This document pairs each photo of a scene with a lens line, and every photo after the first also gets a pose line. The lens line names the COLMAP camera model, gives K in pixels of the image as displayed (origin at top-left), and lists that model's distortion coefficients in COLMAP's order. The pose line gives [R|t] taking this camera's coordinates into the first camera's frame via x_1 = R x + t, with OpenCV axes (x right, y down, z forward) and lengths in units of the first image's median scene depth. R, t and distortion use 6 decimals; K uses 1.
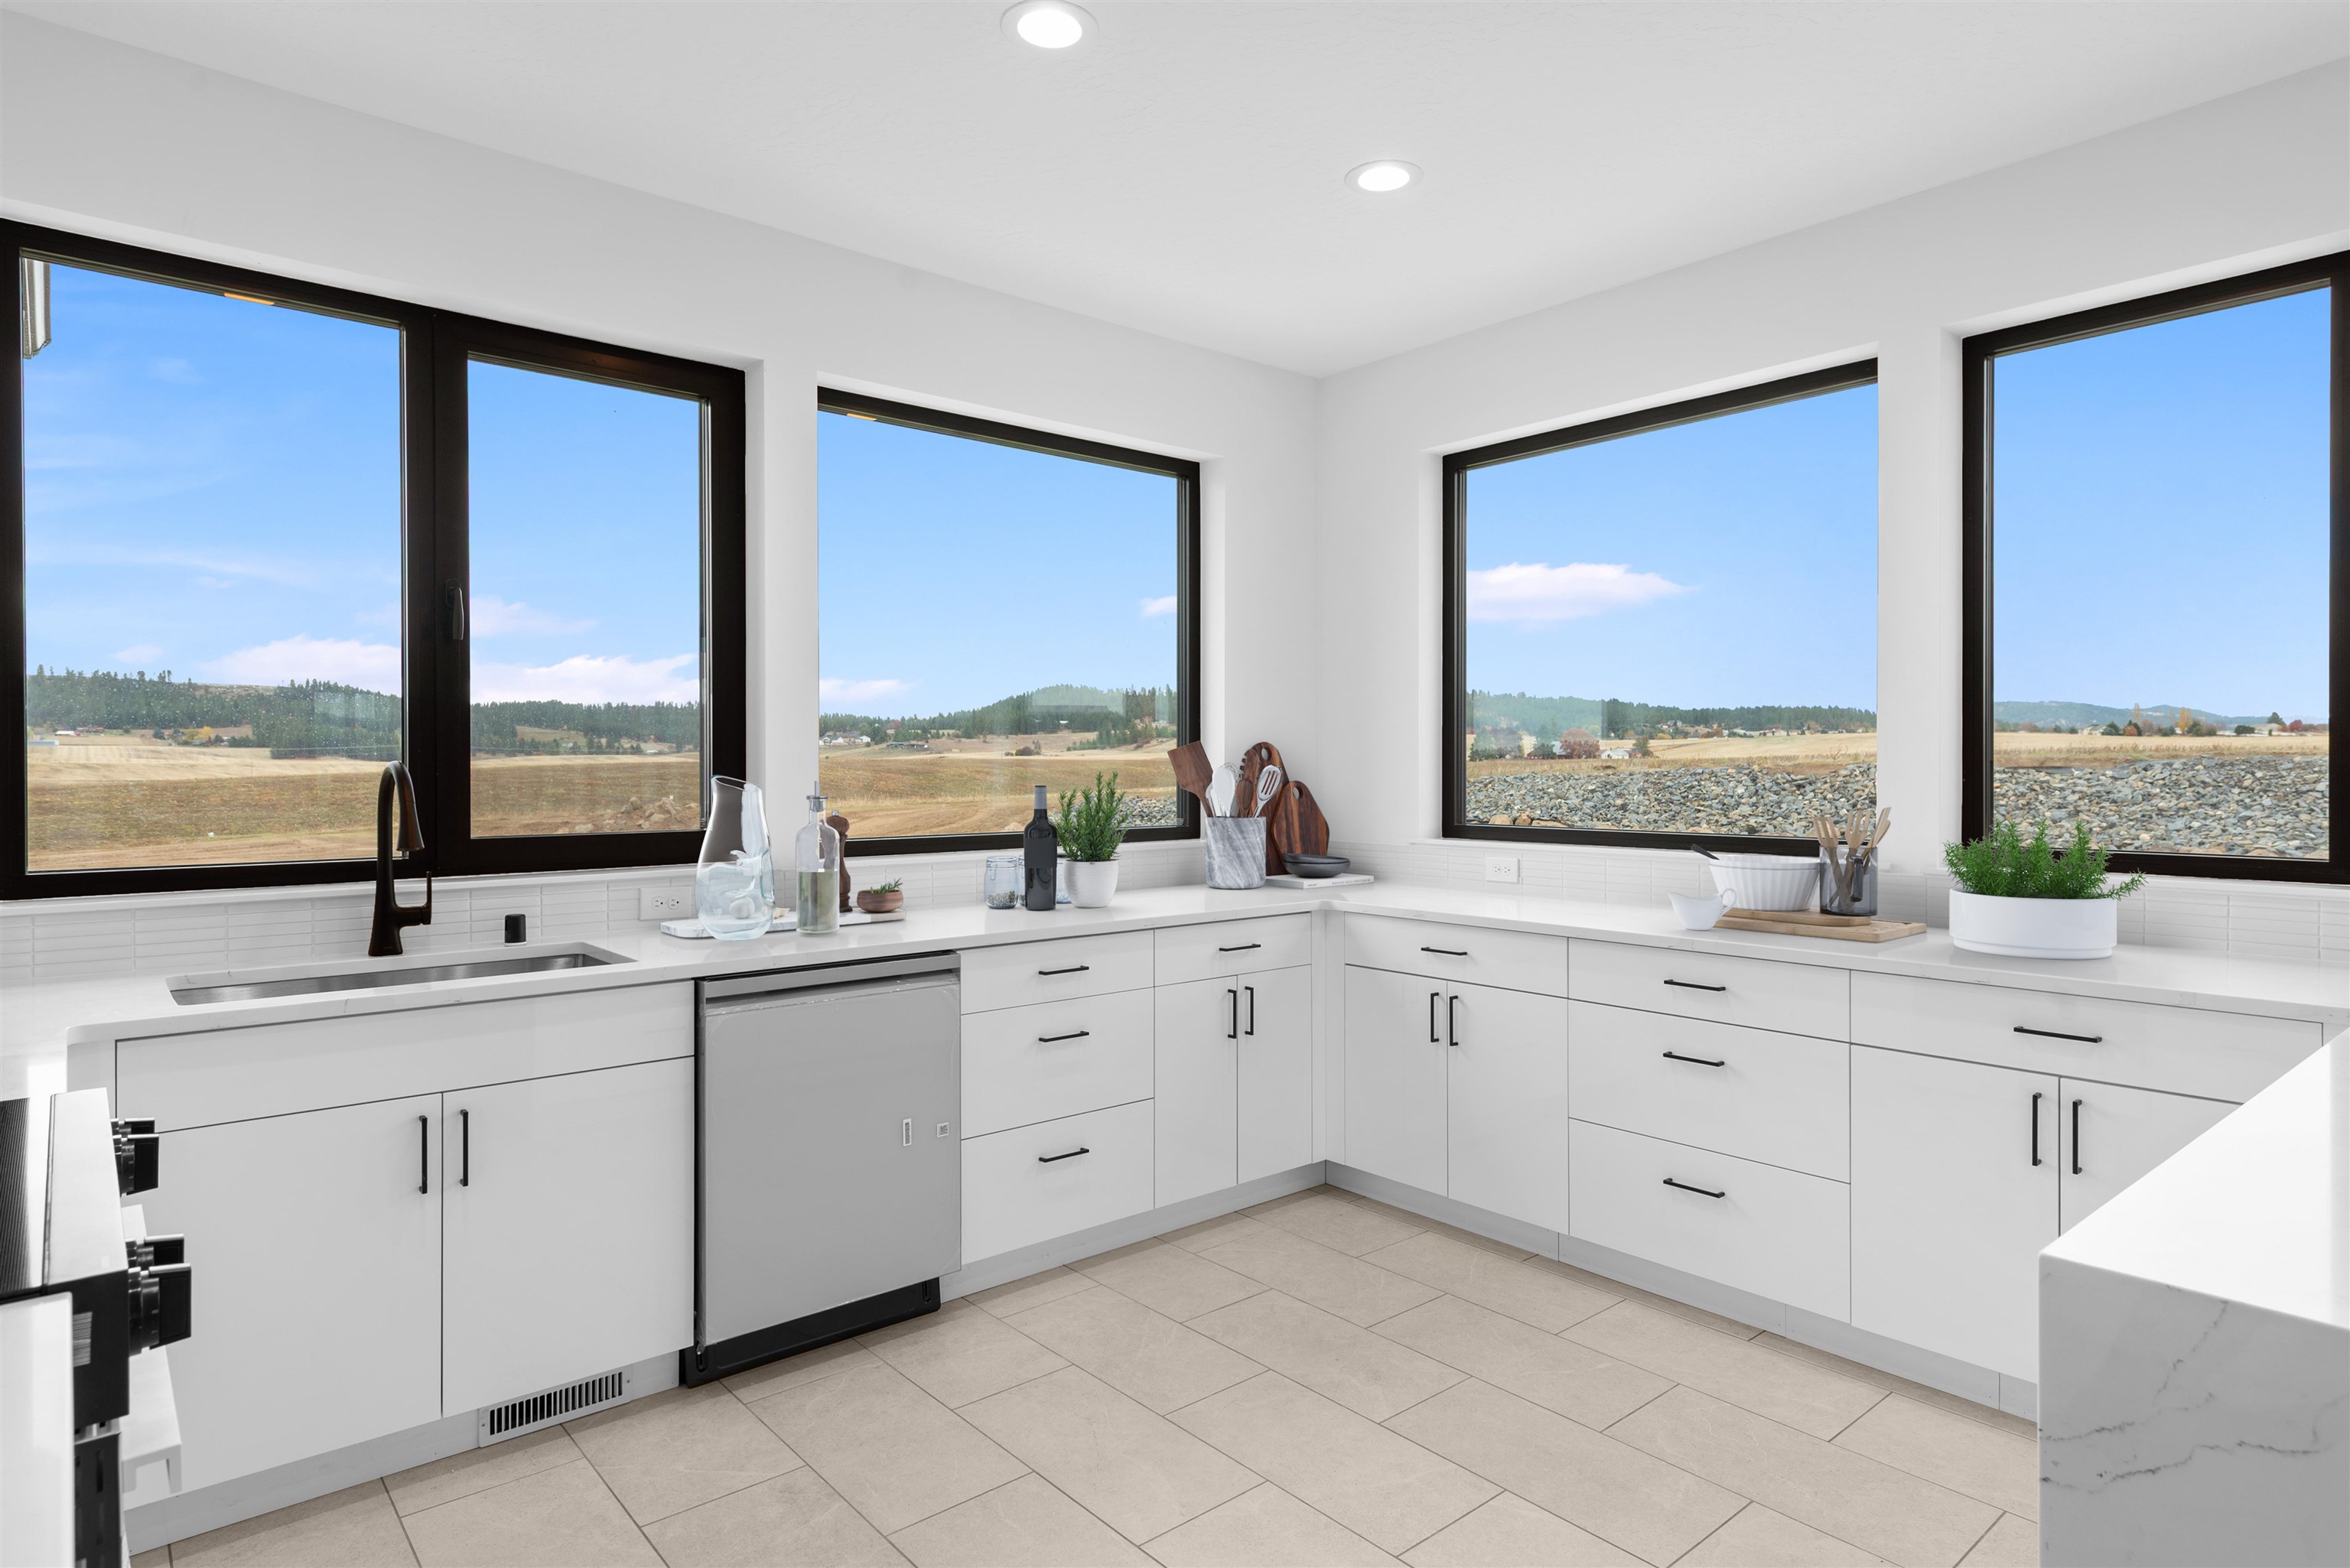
lens RADIAL K [[1365.0, 0, 1150.7], [0, 1365.0, 782.1], [0, 0, 1]] dist [0.127999, 0.000466]
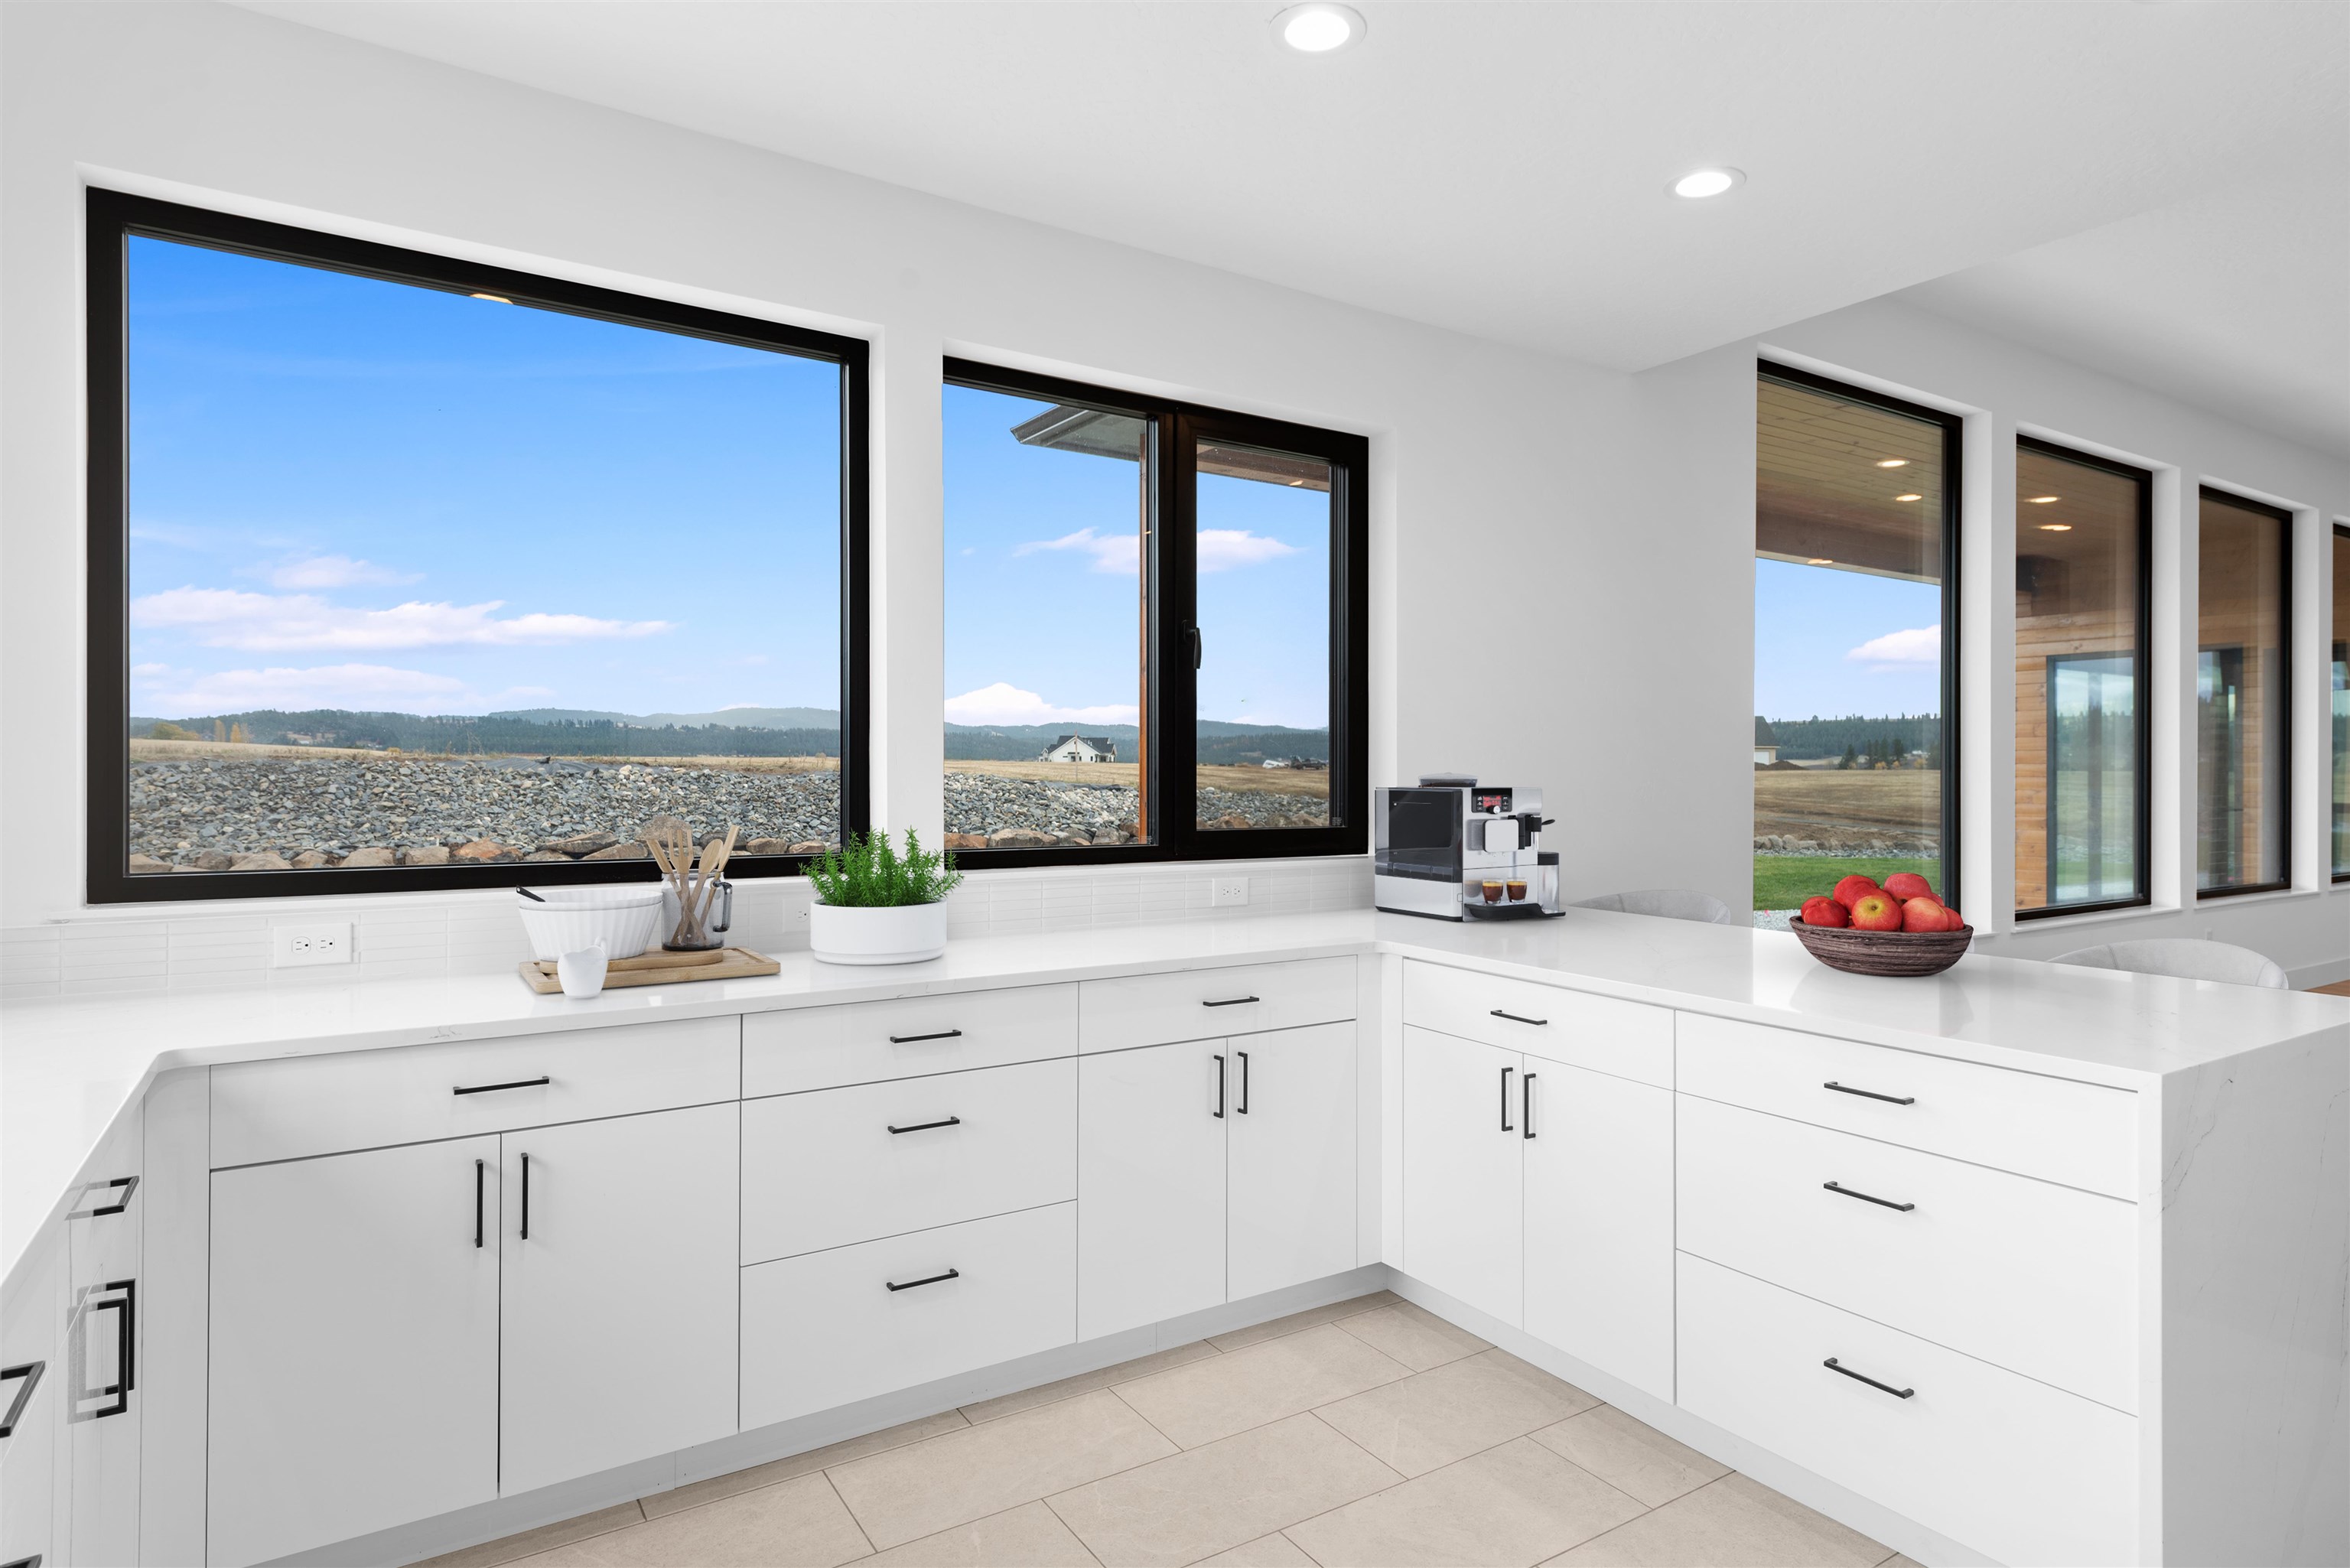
lens RADIAL K [[1365.0, 0, 1150.7], [0, 1365.0, 782.1], [0, 0, 1]] dist [0.127999, 0.000466]
pose [[0.137821, -0.002556, 0.990454, -0.295065], [0.000640, 0.999997, 0.002492, -0.008579], [-0.990457, 0.000291, 0.137823, 0.520256]]
